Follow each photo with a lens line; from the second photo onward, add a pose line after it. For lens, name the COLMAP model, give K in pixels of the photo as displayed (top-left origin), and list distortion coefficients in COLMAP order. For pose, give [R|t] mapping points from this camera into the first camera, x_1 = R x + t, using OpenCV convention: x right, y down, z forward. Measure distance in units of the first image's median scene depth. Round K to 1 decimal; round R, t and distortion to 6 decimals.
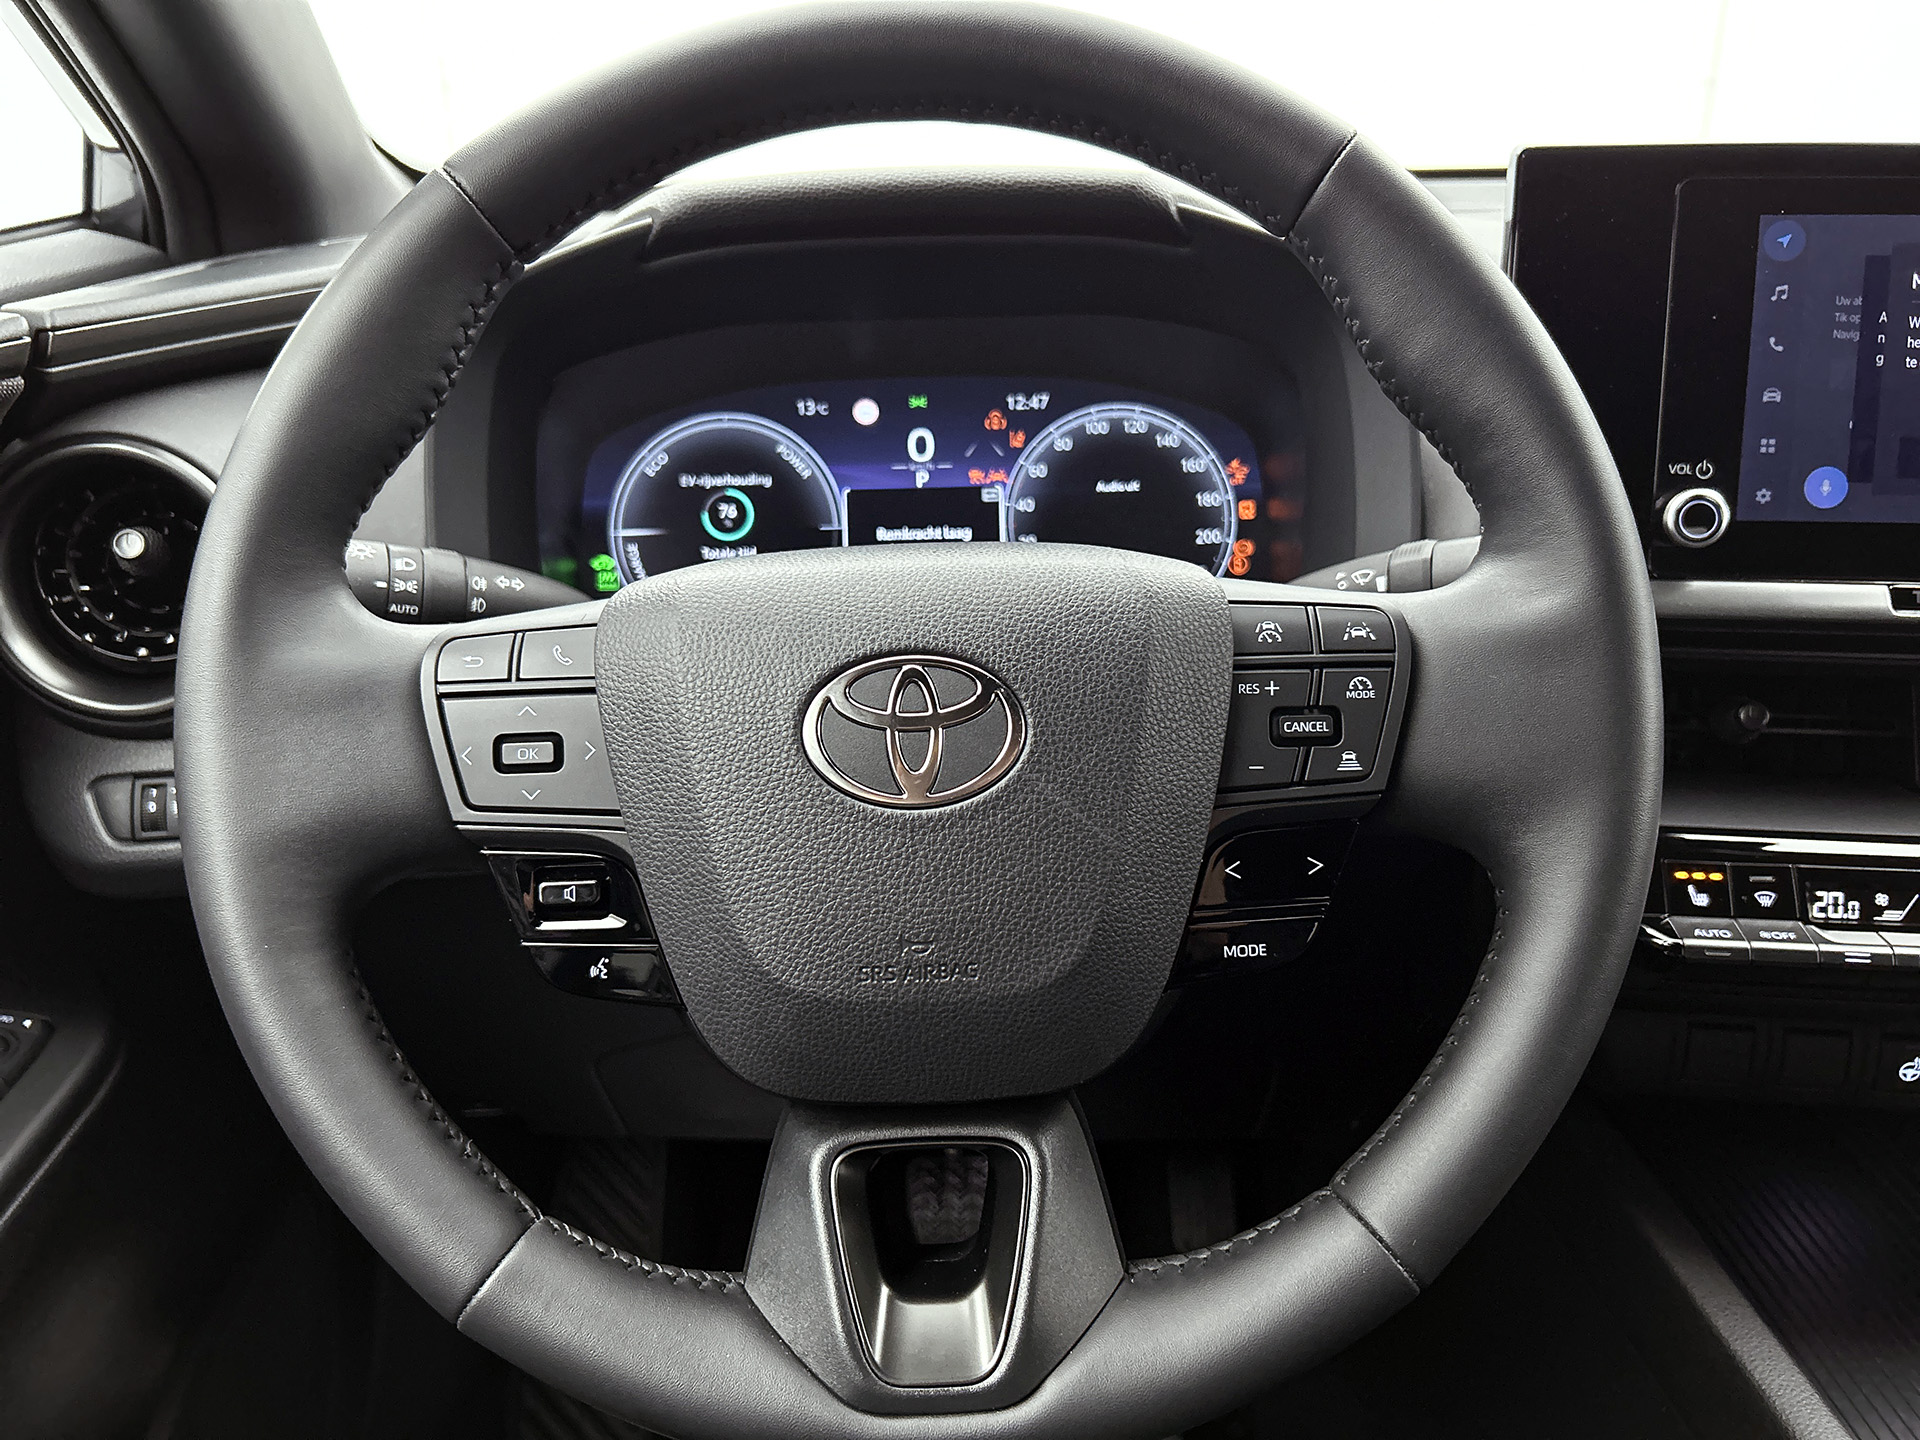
lens RADIAL K [[1475.3, 0, 962.2], [0, 1475.3, 737.8], [0, 0, 1]] dist [0.040576, -0.056174]
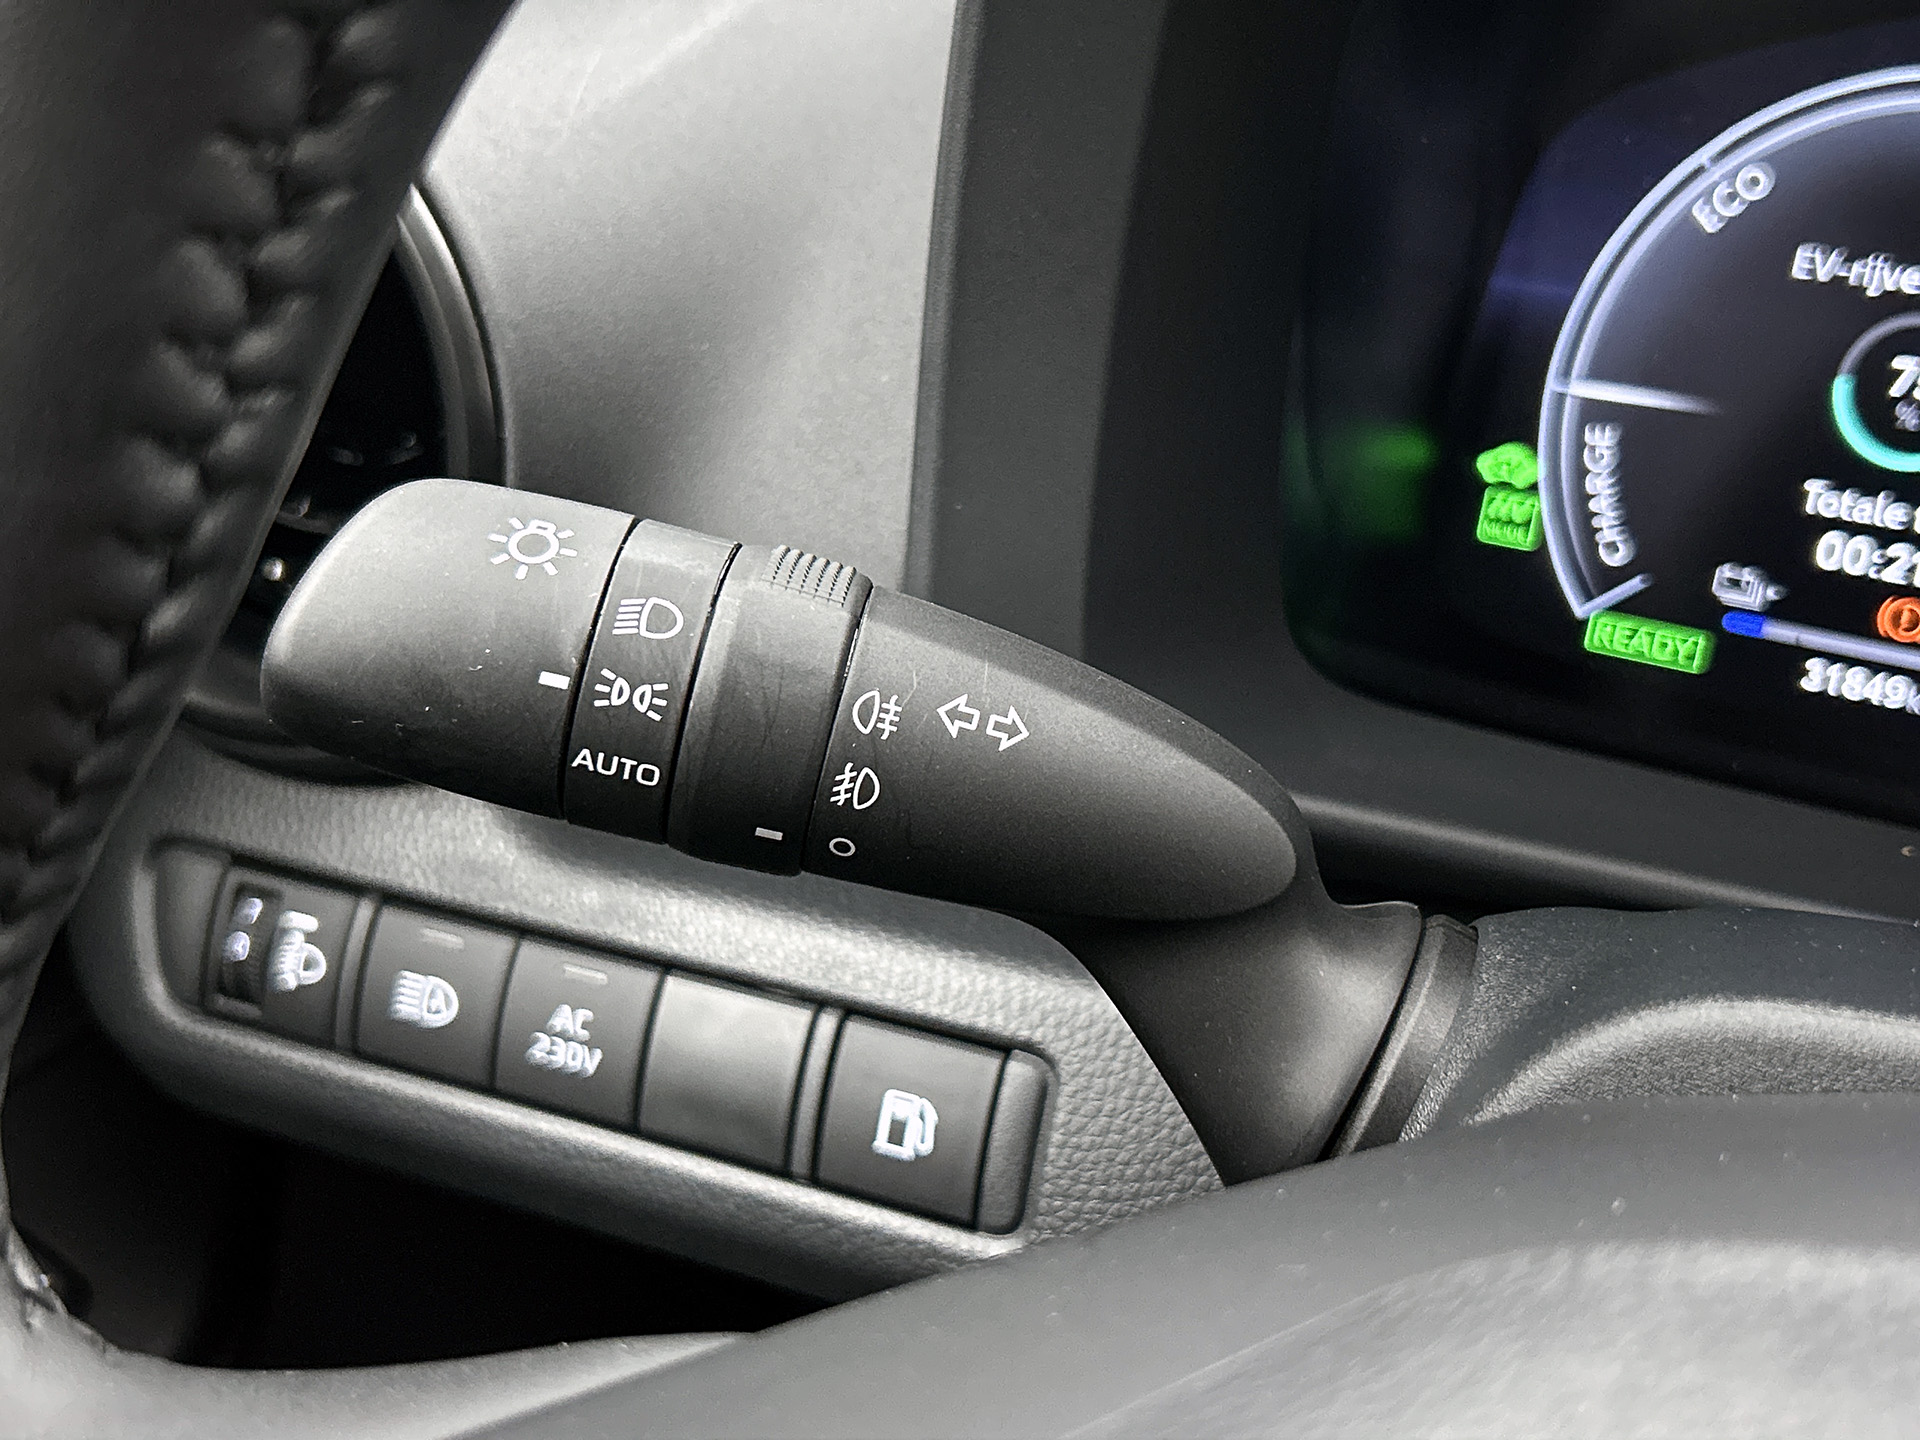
lens RADIAL K [[2288.2, 0, 995.7], [0, 2288.2, 720.1], [0, 0, 1]] dist [0.177689, -0.621643]
pose [[0.848568, 0.249754, -0.466429, -0.095087], [-0.182921, 0.965697, 0.184306, -0.172426], [0.496460, -0.071076, 0.865145, 0.580125]]
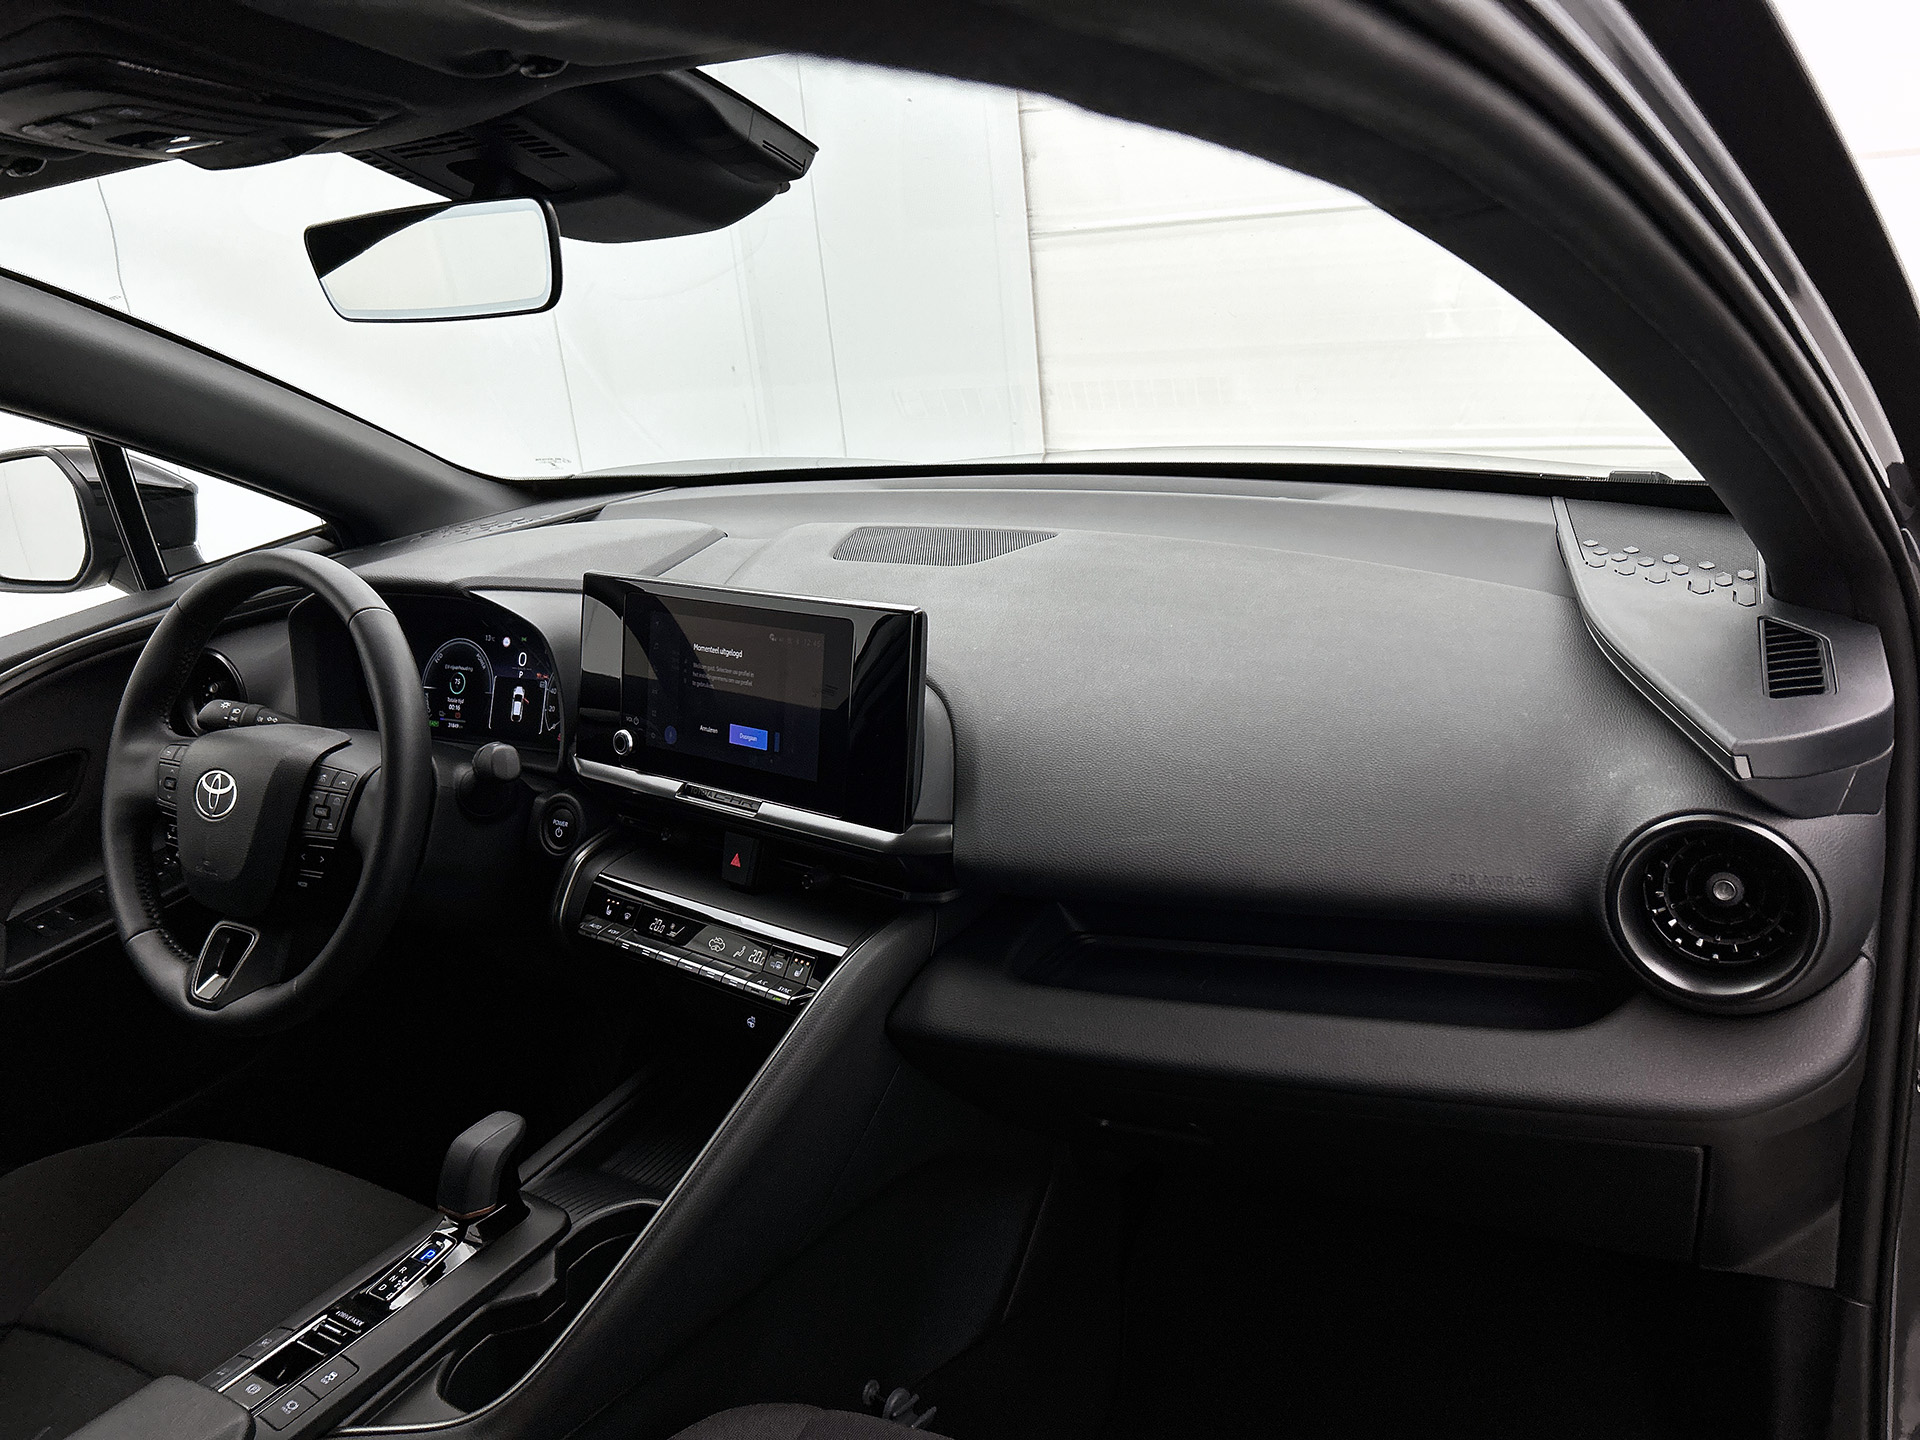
lens RADIAL K [[1433.5, 0, 953.1], [0, 1433.5, 681.1], [0, 0, 1]] dist [0.082726, -0.133122]
pose [[0.848979, 0.087735, -0.521092, 2.027468], [-0.102913, 0.994690, -0.000194, -0.288619], [0.518308, 0.053792, 0.853501, -0.601642]]
